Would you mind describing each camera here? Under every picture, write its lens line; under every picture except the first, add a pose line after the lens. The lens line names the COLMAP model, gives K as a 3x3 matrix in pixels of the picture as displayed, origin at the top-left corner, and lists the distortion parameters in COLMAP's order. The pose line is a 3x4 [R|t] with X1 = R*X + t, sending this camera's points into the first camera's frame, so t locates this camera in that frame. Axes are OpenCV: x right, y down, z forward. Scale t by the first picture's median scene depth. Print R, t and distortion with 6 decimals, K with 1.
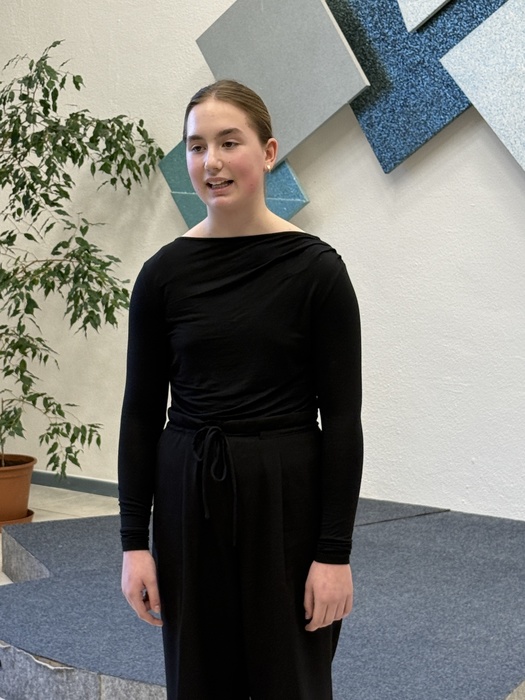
lens RADIAL K [[1739.8, 0, 257.8], [0, 1739.8, 330.5], [0, 0, 1]] dist [0.166451, 0.000000]
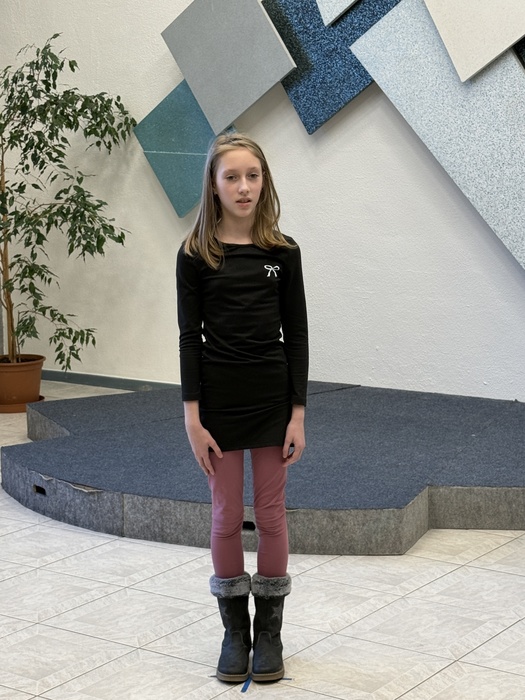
lens RADIAL K [[1415.0, 0, 274.3], [0, 1415.0, 351.8], [0, 0, 1]] dist [0.147215, 0.000000]
pose [[0.997253, -0.019924, 0.071342, -0.032518], [0.016408, 0.998638, 0.049536, 0.020559], [-0.072232, -0.048230, 0.996221, -0.081463]]
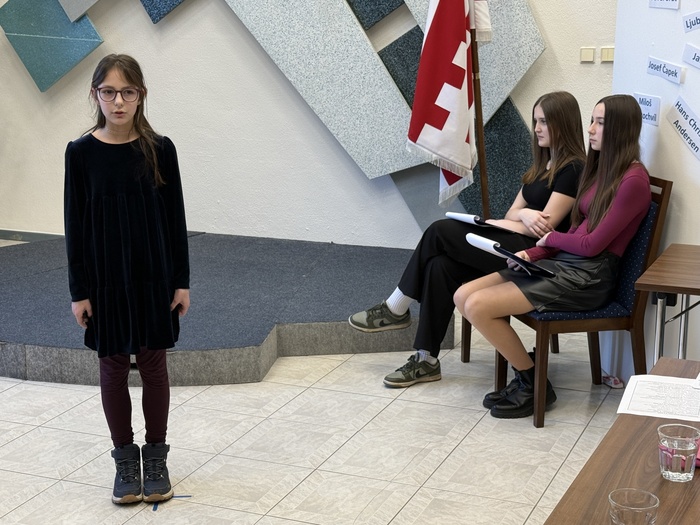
lens RADIAL K [[1189.9, 0, 349.8], [0, 1189.9, 265.2], [0, 0, 1]] dist [0.139715, 0.000000]
pose [[0.958359, -0.068243, 0.277291, -0.071120], [0.029847, 0.989644, 0.140403, -0.020114], [-0.284001, -0.126281, 0.950472, -0.110382]]
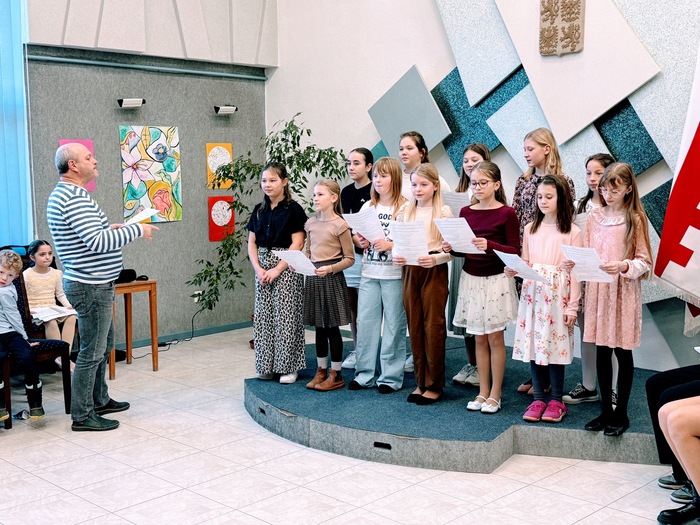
lens RADIAL K [[899.9, 0, 347.9], [0, 899.9, 266.6], [0, 0, 1]] dist [0.117742, 0.000000]
pose [[0.996552, 0.008087, -0.082580, 0.030602], [-0.006114, 0.999691, 0.024109, -0.010005], [0.082750, -0.023521, 0.996293, -0.055046]]
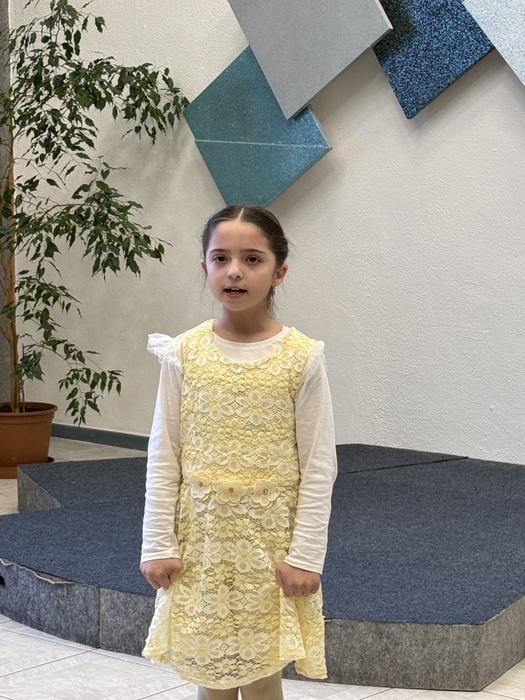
lens RADIAL K [[1758.1, 0, 289.6], [0, 1758.1, 350.1], [0, 0, 1]] dist [0.145446, 0.000000]
pose [[0.999807, 0.012688, -0.015031, 0.021867], [-0.012598, 0.999902, 0.006060, 0.035263], [0.015107, -0.005870, 0.999869, -0.006233]]
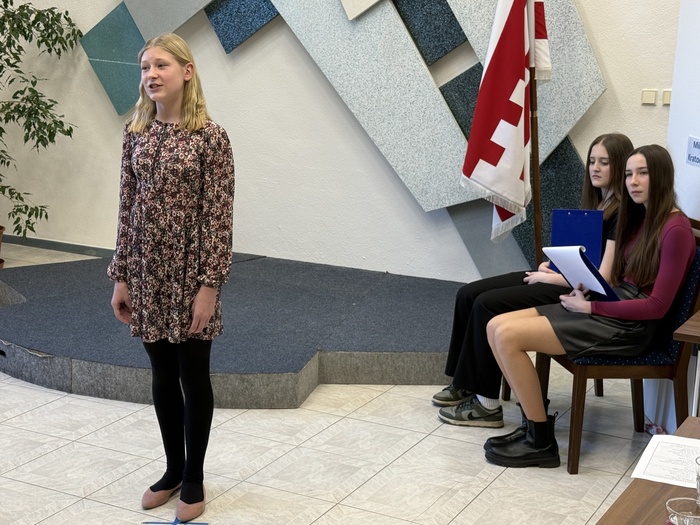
lens RADIAL K [[1119.8, 0, 346.6], [0, 1119.8, 263.0], [0, 0, 1]] dist [0.137054, 0.000000]
pose [[0.979194, -0.015362, 0.202342, -0.032862], [-0.008480, 0.993162, 0.116438, -0.017910], [-0.202747, -0.115731, 0.972368, -0.075437]]
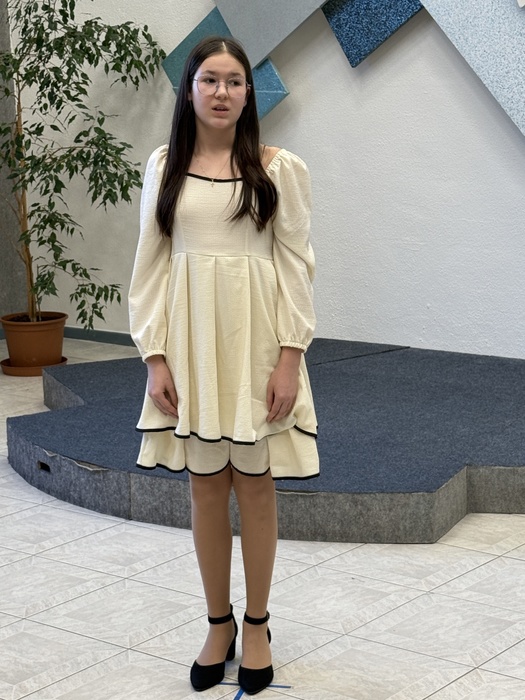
lens RADIAL K [[1543.9, 0, 272.8], [0, 1543.9, 353.5], [0, 0, 1]] dist [0.156866, 0.000000]
pose [[0.999659, -0.023263, 0.011826, 0.001504], [0.022126, 0.995821, 0.088601, 0.009137], [-0.013837, -0.088310, 0.995997, -0.071646]]
